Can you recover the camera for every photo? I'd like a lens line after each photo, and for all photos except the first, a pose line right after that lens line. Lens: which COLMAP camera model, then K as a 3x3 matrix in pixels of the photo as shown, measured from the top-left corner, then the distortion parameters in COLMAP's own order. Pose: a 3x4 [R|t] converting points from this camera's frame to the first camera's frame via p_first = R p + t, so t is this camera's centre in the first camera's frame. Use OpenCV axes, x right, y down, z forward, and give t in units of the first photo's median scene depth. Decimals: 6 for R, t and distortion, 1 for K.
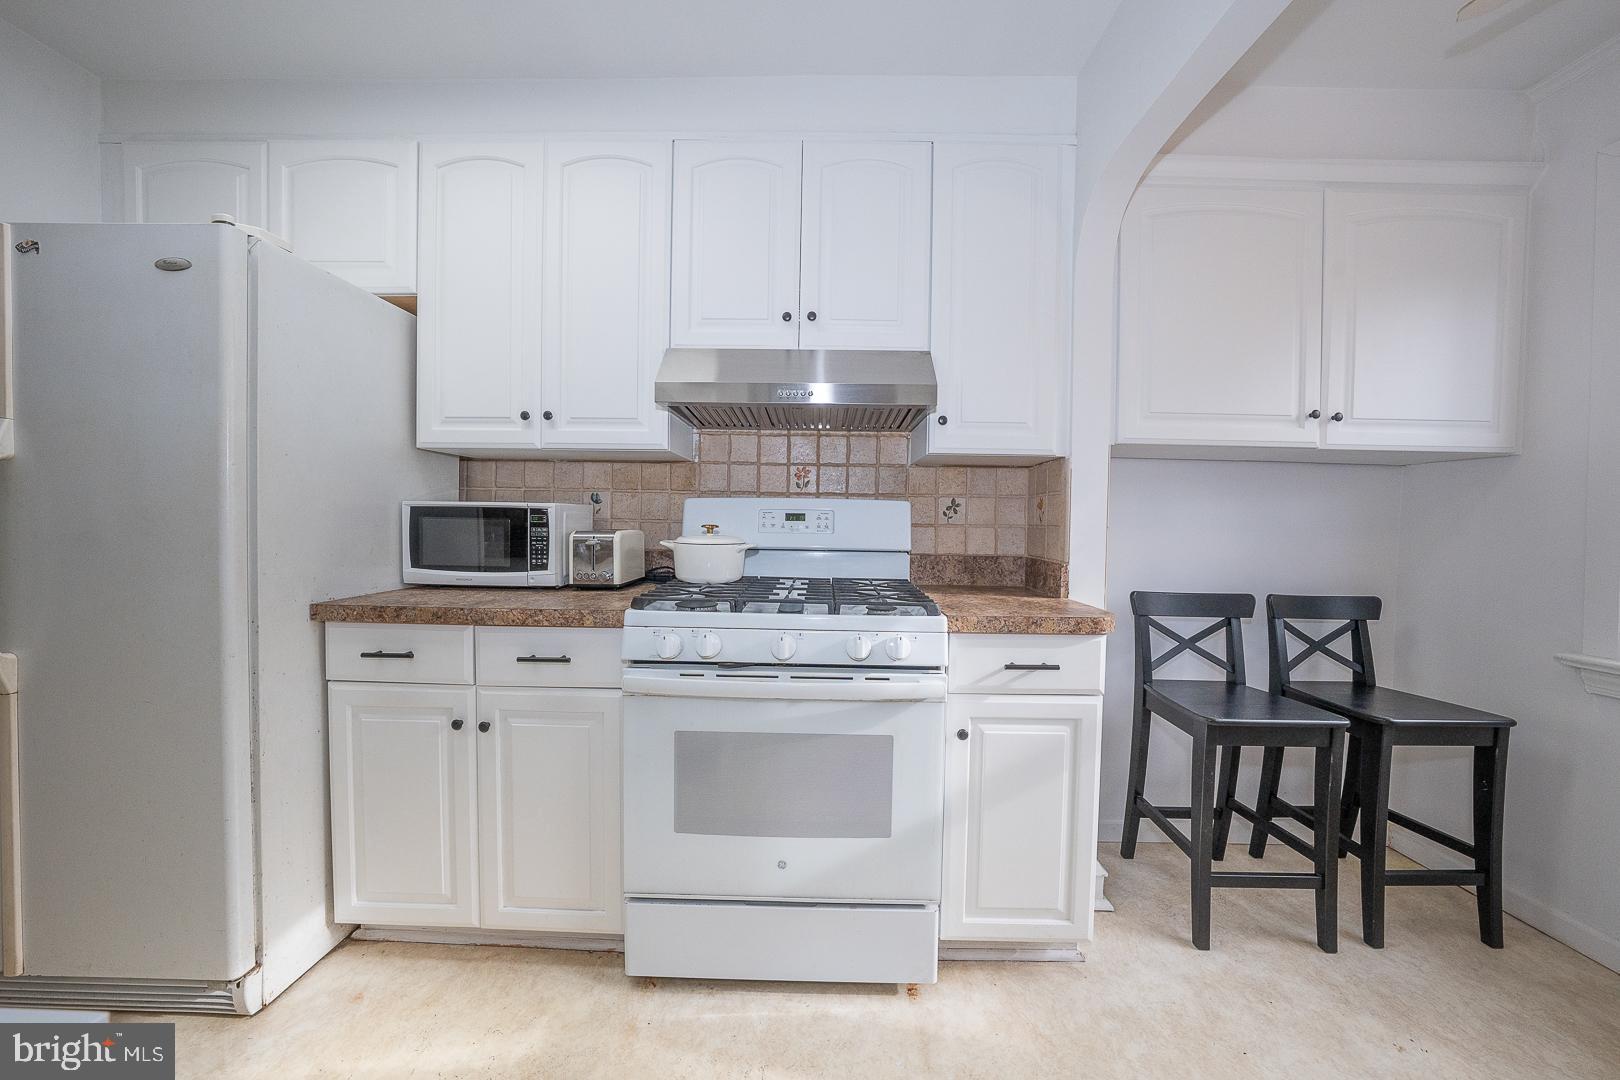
lens RADIAL K [[564.8, 0, 815.6], [0, 564.8, 537.1], [0, 0, 1]] dist [-0.015227, 0.001248]
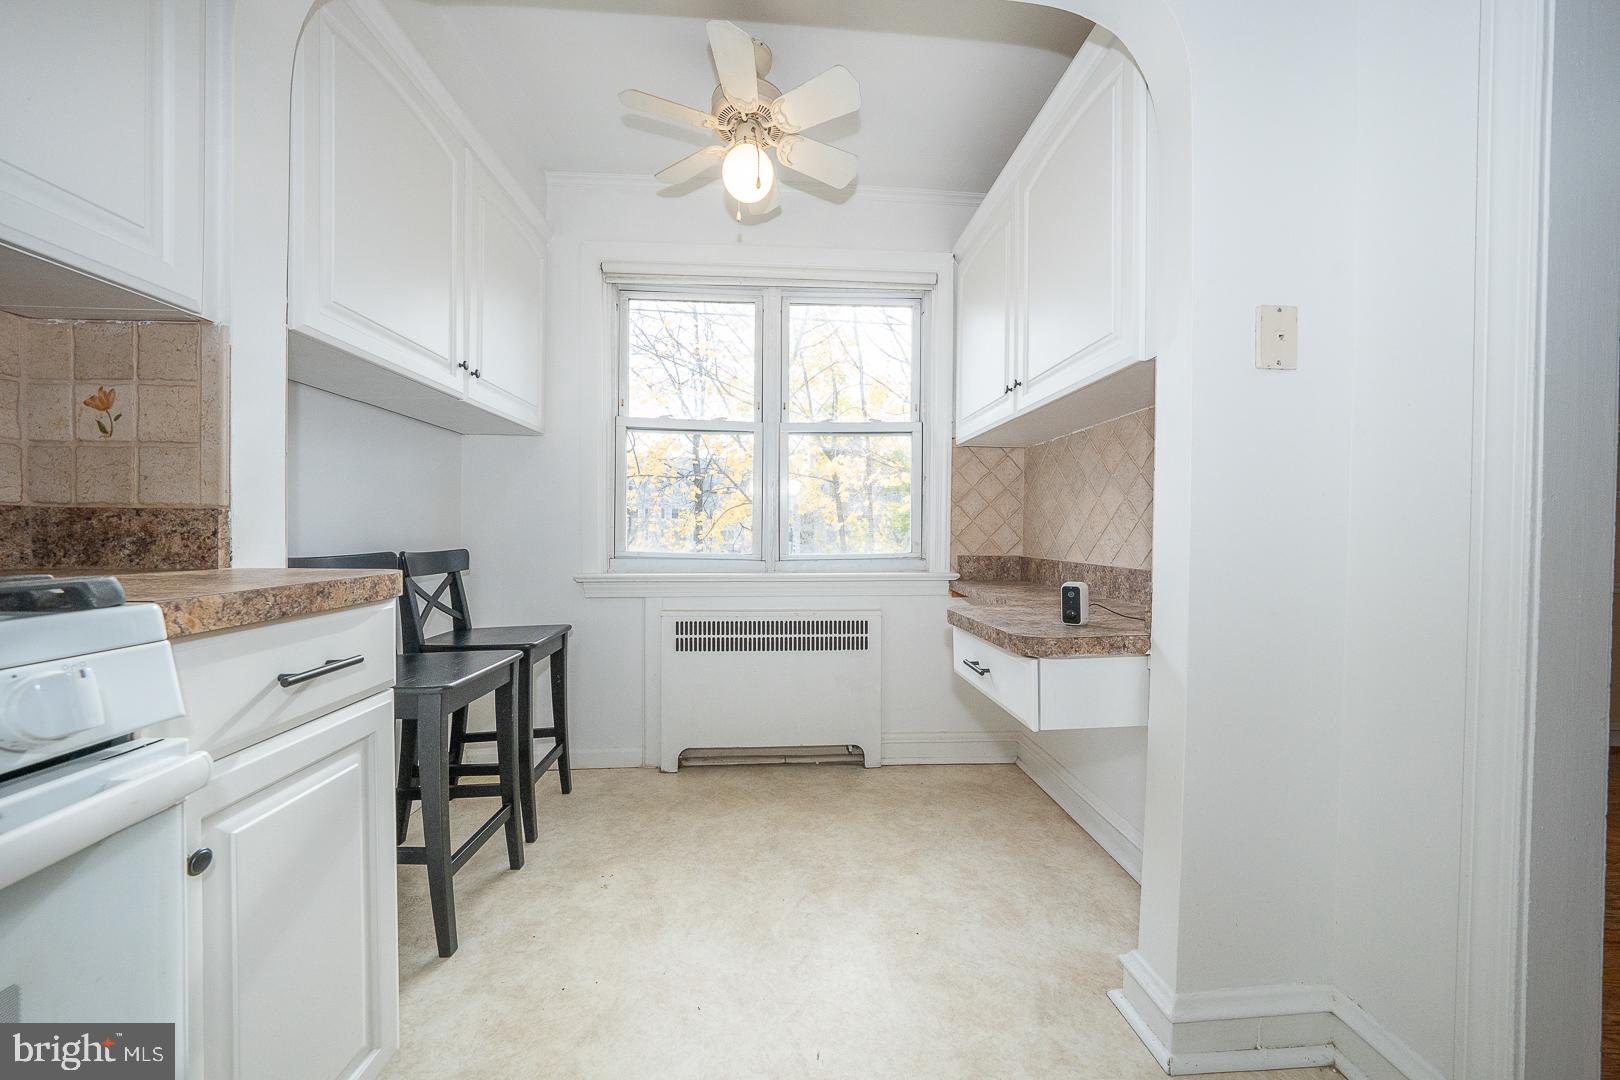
lens RADIAL K [[564.8, 0, 816.7], [0, 564.8, 536.3], [0, 0, 1]] dist [-0.015227, 0.001248]
pose [[-0.086865, -0.025883, 0.995884, -0.205410], [0.022839, 0.999348, 0.027965, 0.086084], [-0.995958, 0.025174, -0.086217, 0.517524]]
